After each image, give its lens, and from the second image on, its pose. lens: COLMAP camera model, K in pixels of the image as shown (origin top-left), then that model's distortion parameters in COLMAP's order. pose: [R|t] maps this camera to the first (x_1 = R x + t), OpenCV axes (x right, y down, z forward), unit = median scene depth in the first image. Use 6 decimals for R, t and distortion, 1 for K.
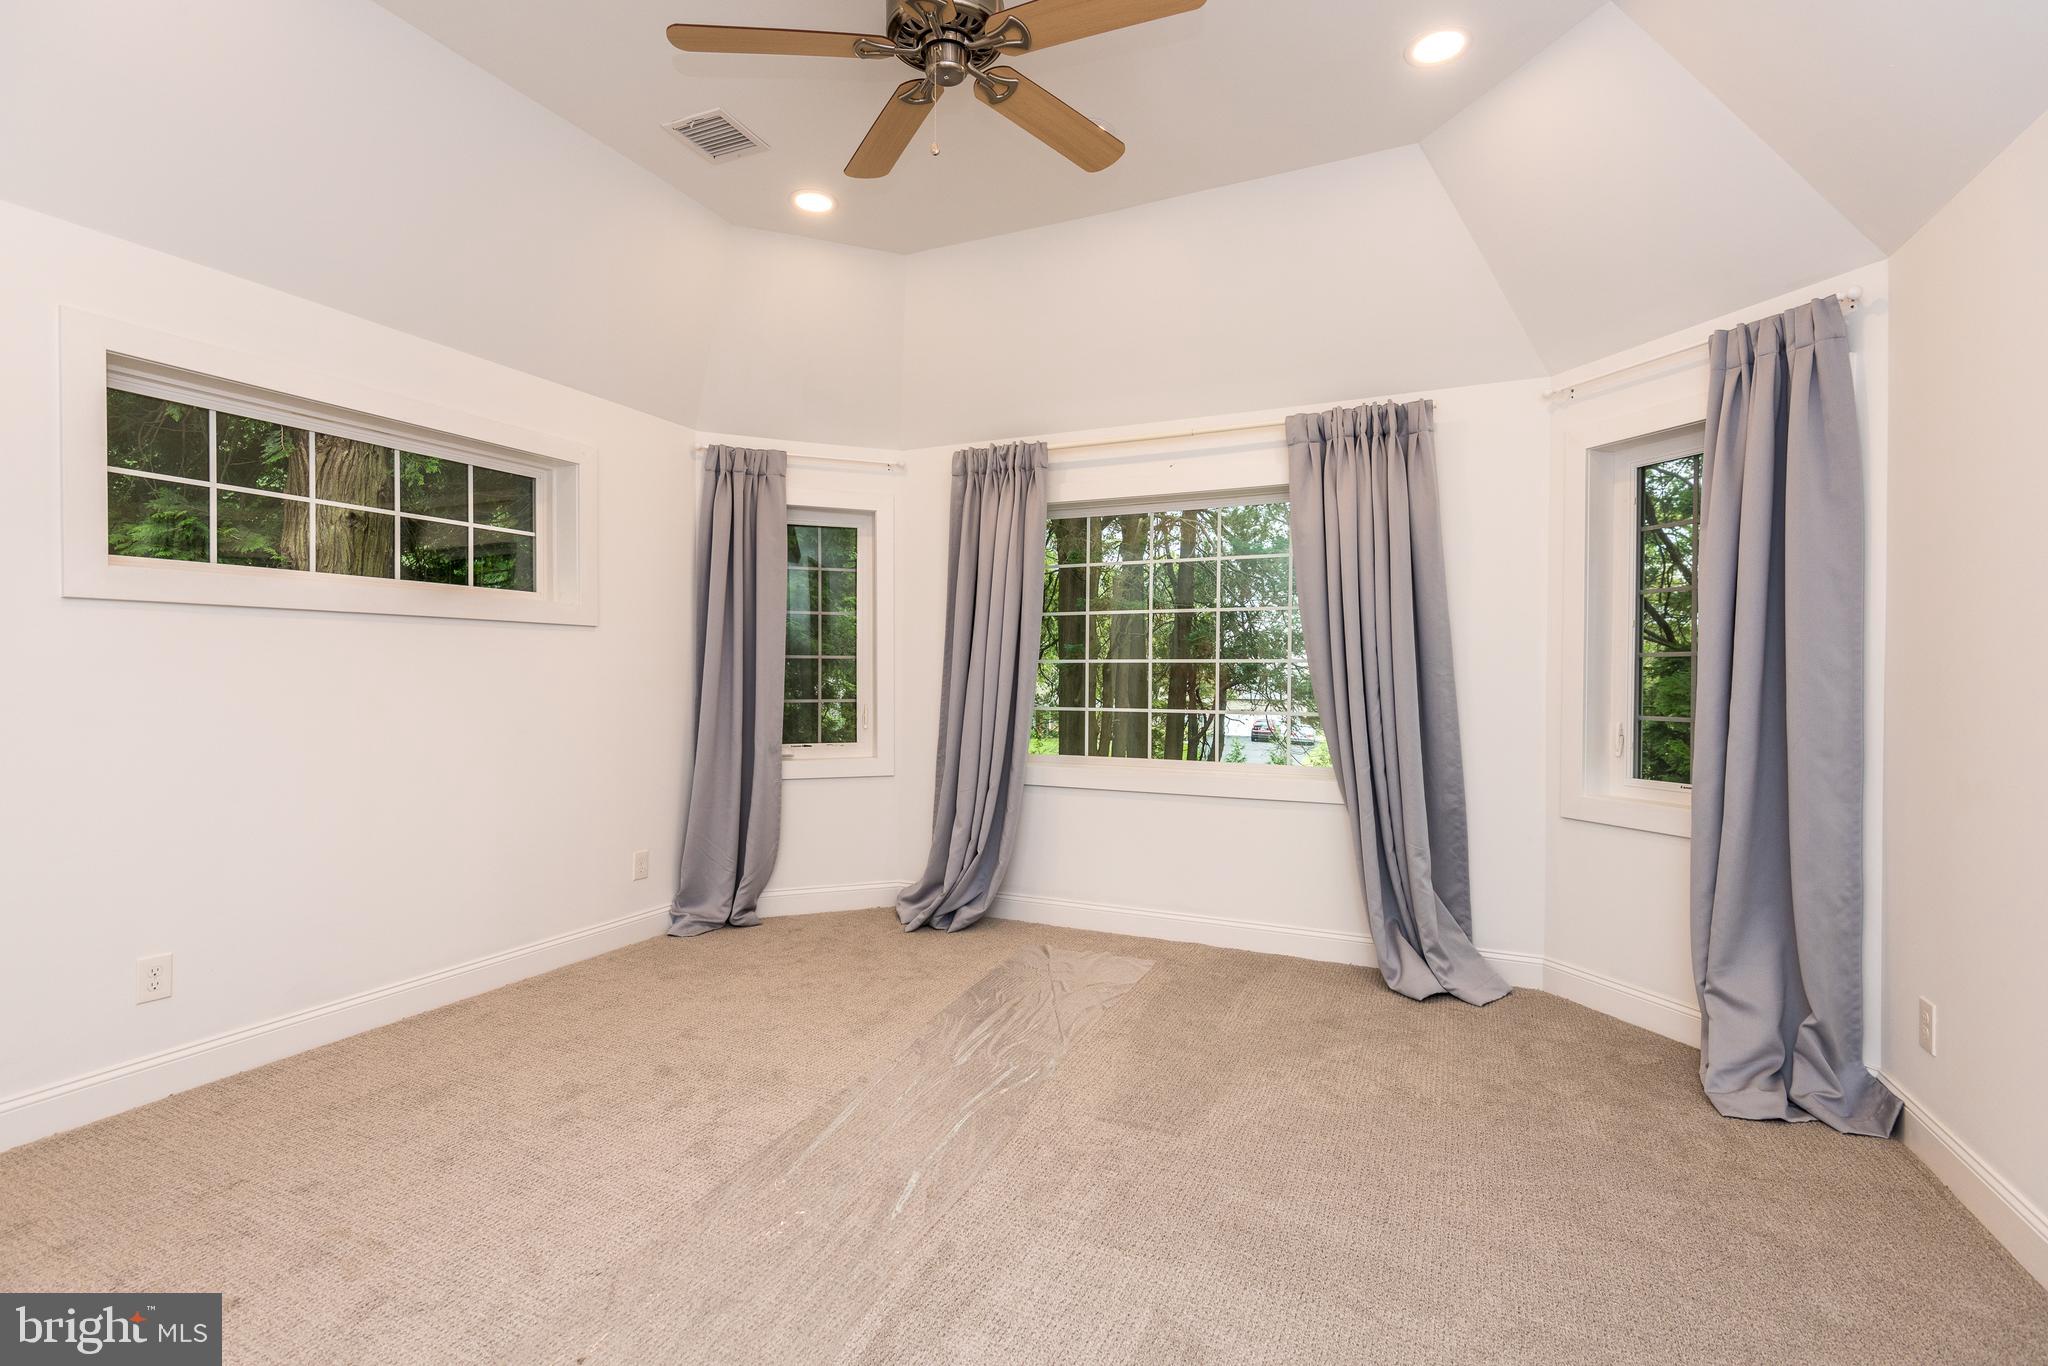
lens RADIAL K [[937.2, 0, 1005.5], [0, 937.2, 674.6], [0, 0, 1]] dist [0.028570, -0.004942]
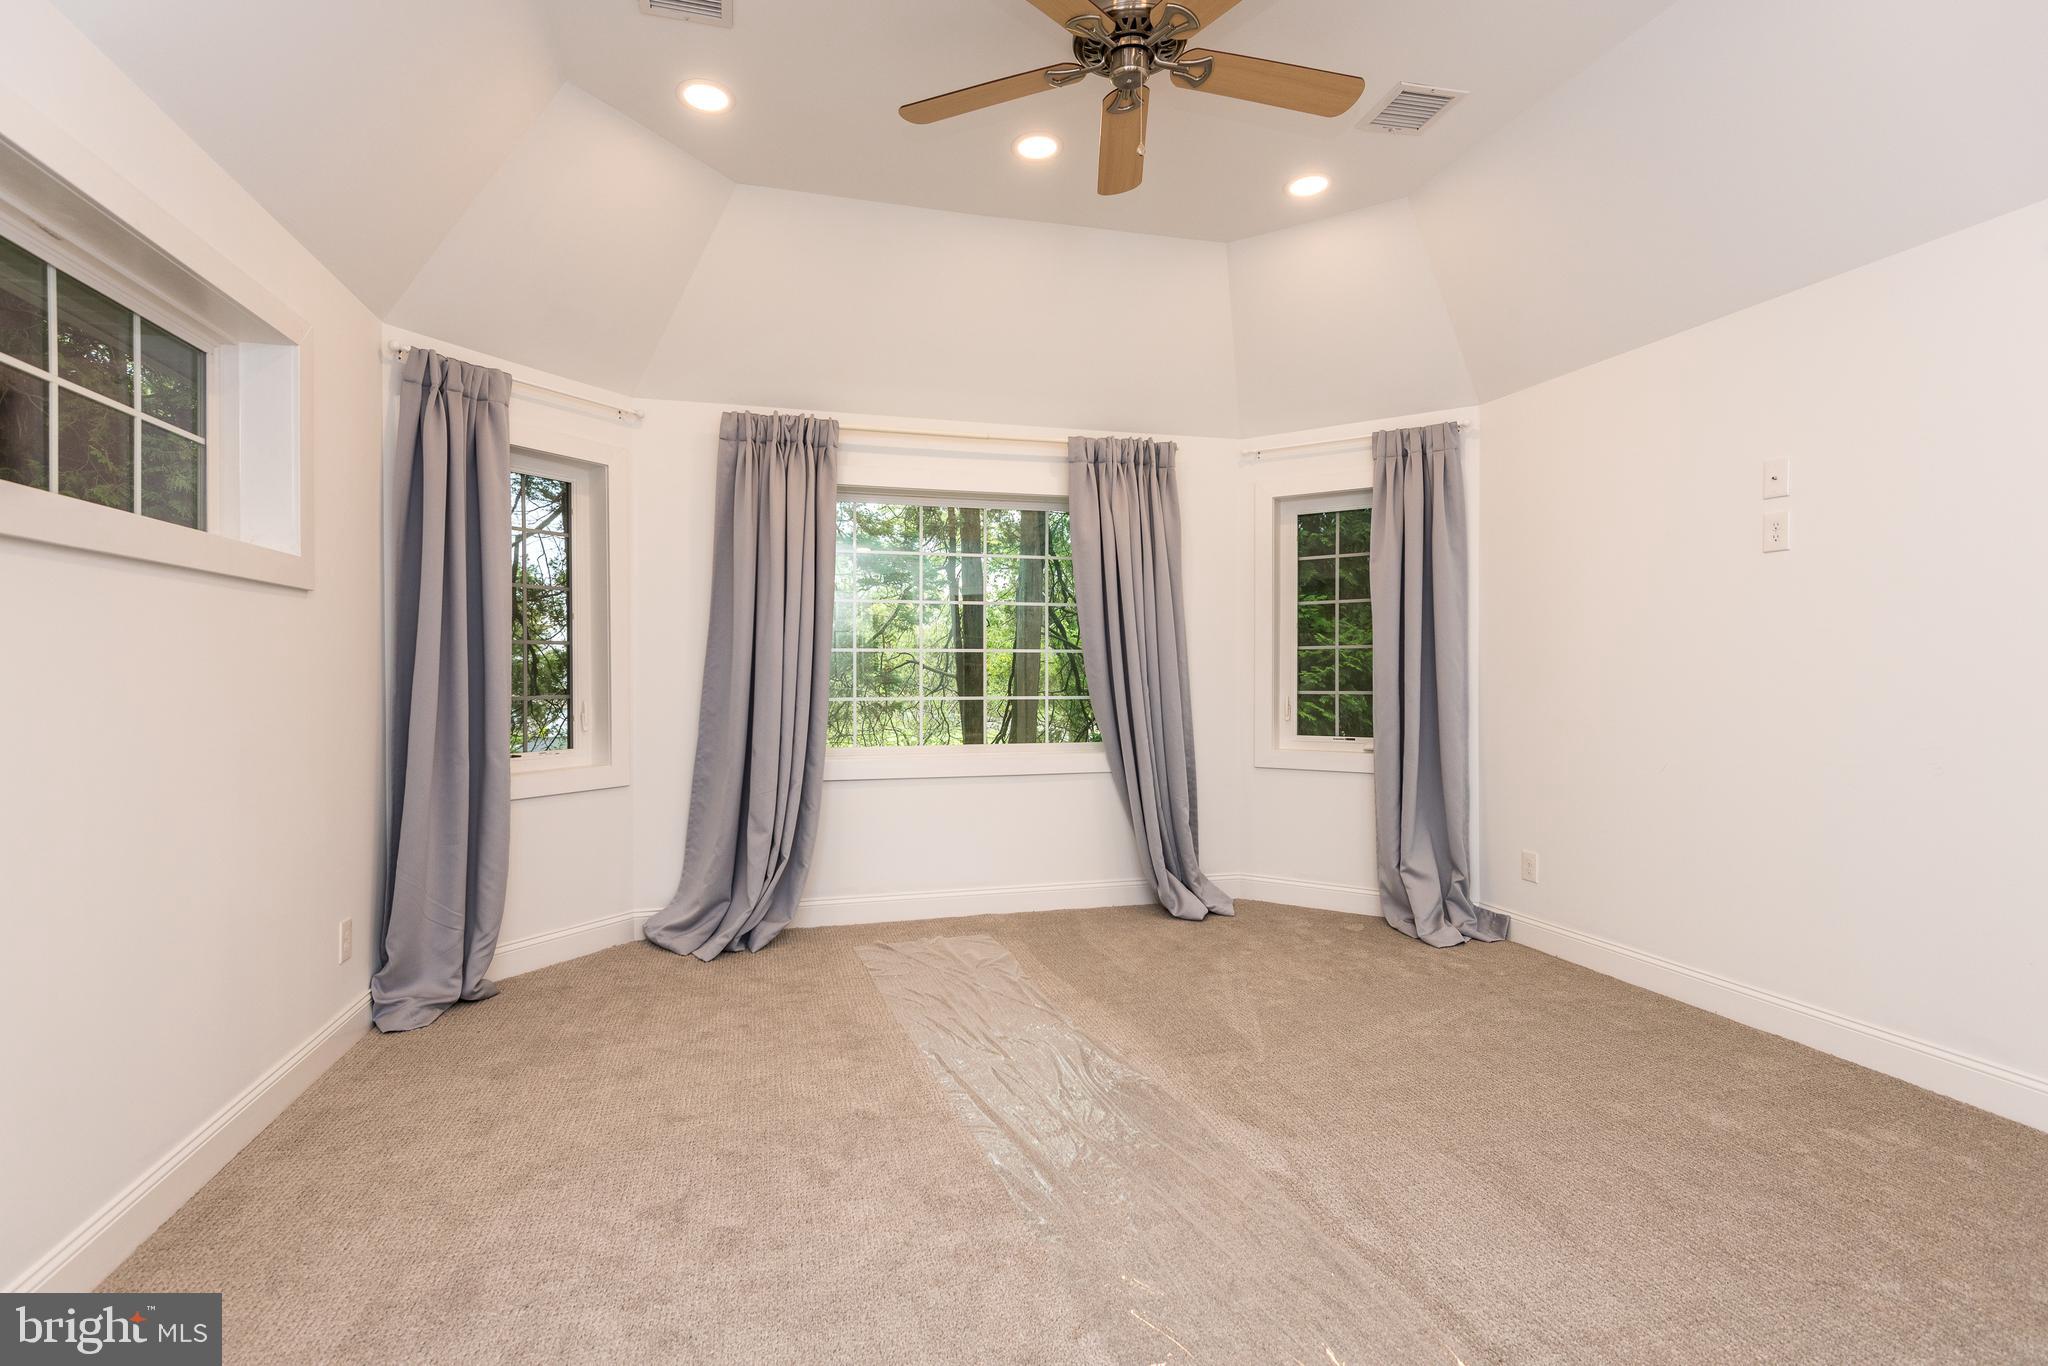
lens RADIAL K [[937.2, 0, 1012.4], [0, 937.2, 682.4], [0, 0, 1]] dist [0.028570, -0.004942]
pose [[0.776778, -0.014676, 0.629604, -0.481748], [0.005228, 0.999844, 0.016856, 0.003224], [-0.629753, -0.009801, 0.776734, 0.164667]]
